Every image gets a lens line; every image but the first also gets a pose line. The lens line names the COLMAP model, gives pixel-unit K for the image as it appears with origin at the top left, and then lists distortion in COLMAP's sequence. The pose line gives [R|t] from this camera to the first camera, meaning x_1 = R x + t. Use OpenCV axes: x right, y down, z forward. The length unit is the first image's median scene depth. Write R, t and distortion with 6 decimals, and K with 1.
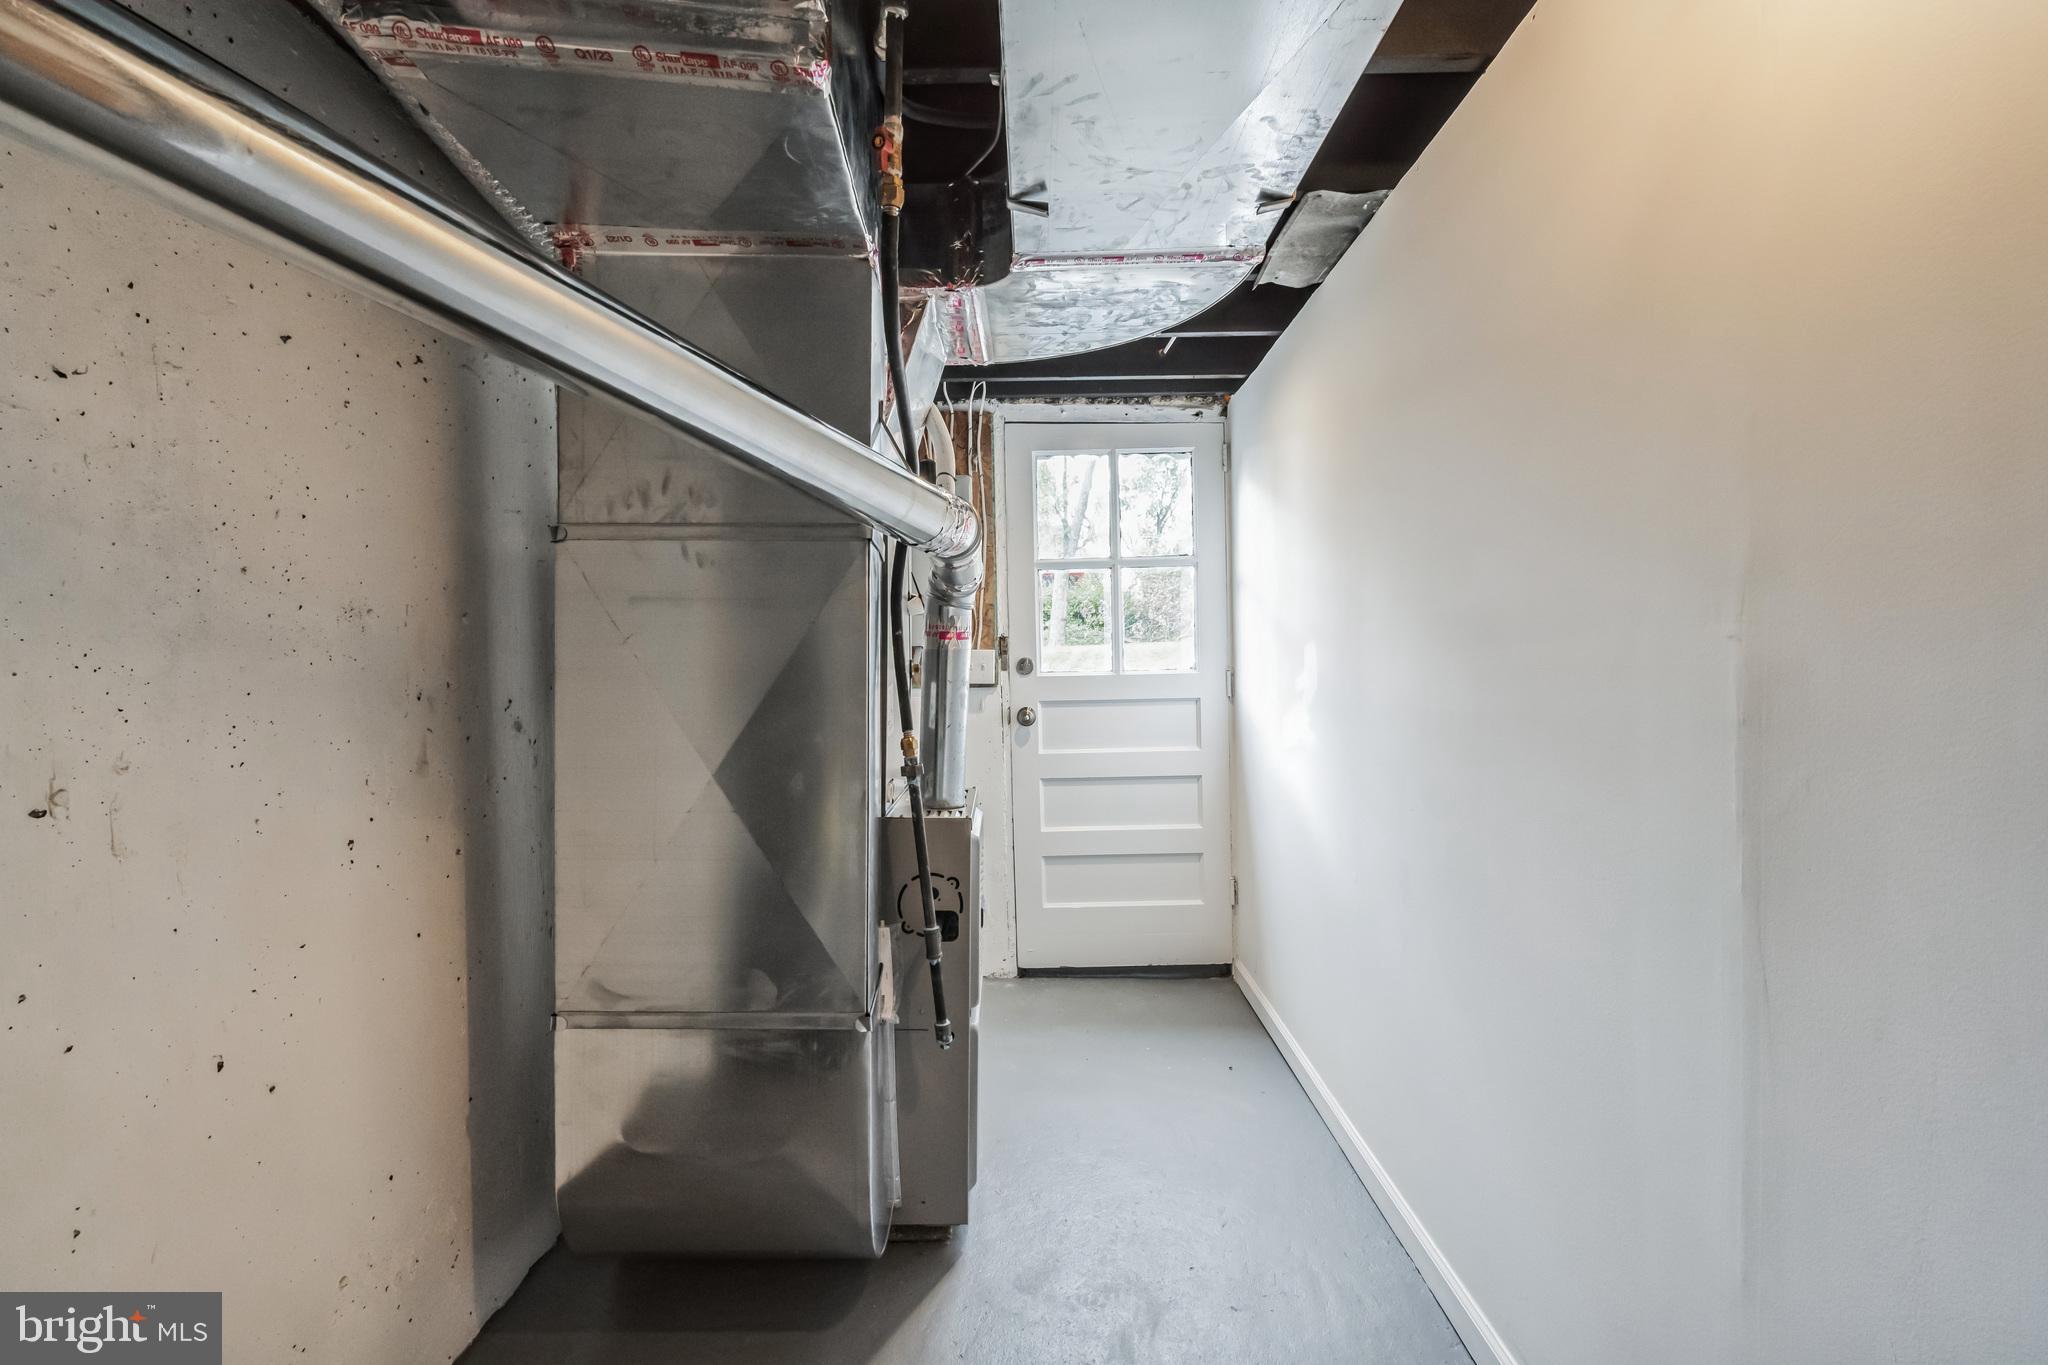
lens RADIAL K [[905.5, 0, 1022.0], [0, 905.5, 685.1], [0, 0, 1]] dist [-0.005491, 0.000464]
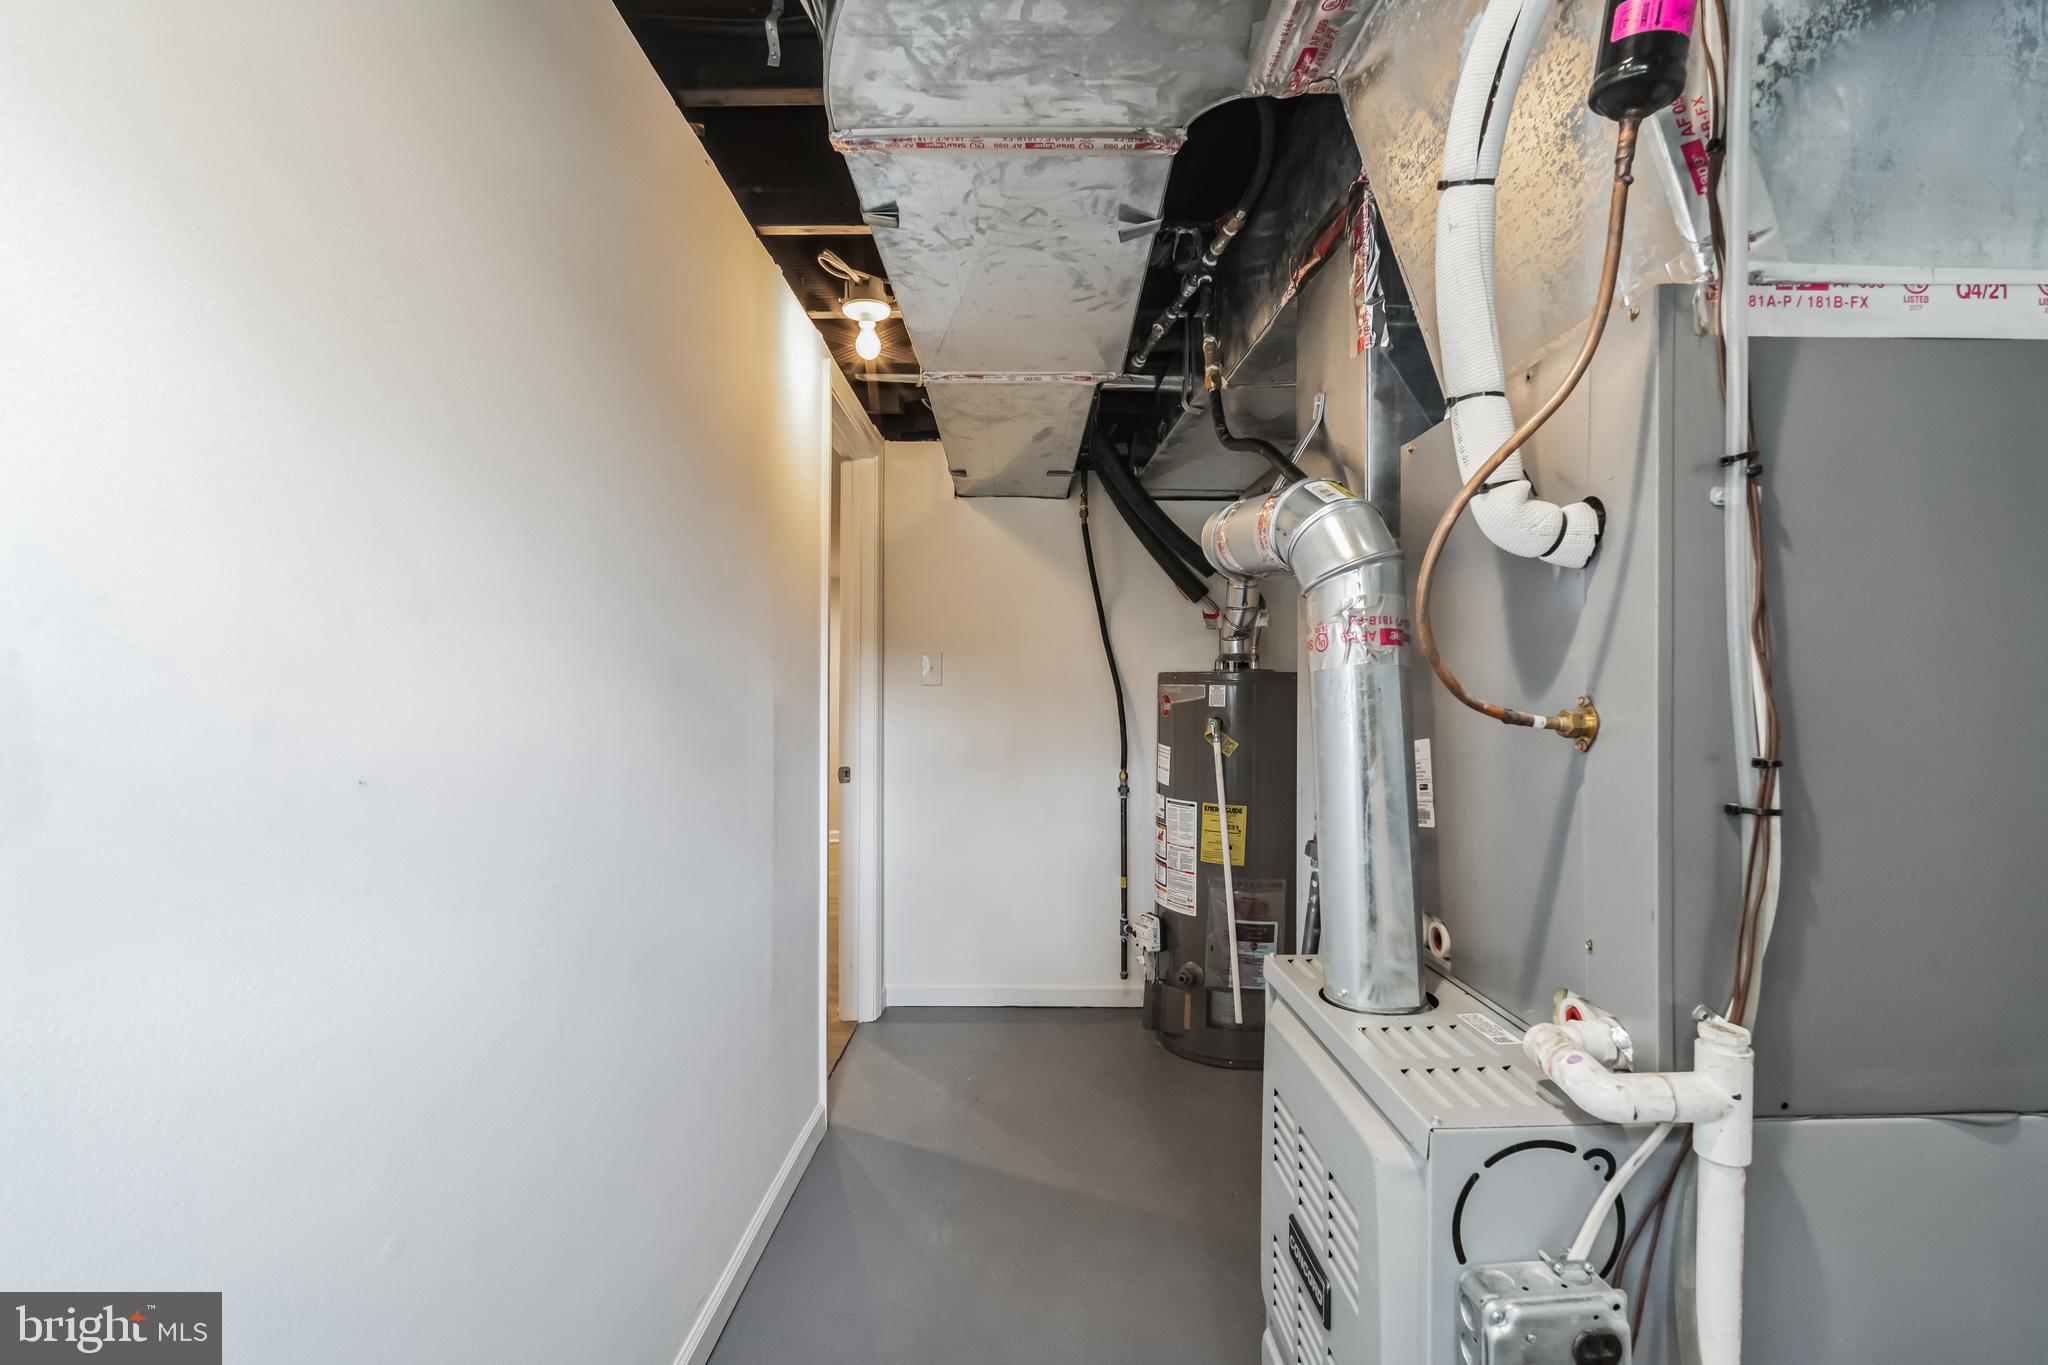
lens RADIAL K [[905.5, 0, 1022.0], [0, 905.5, 685.1], [0, 0, 1]] dist [-0.005491, 0.000464]
pose [[-0.999738, 0.021721, 0.007161, 0.131906], [0.021814, 0.999674, 0.013277, -0.050874], [-0.006870, 0.013429, -0.999886, 1.912568]]
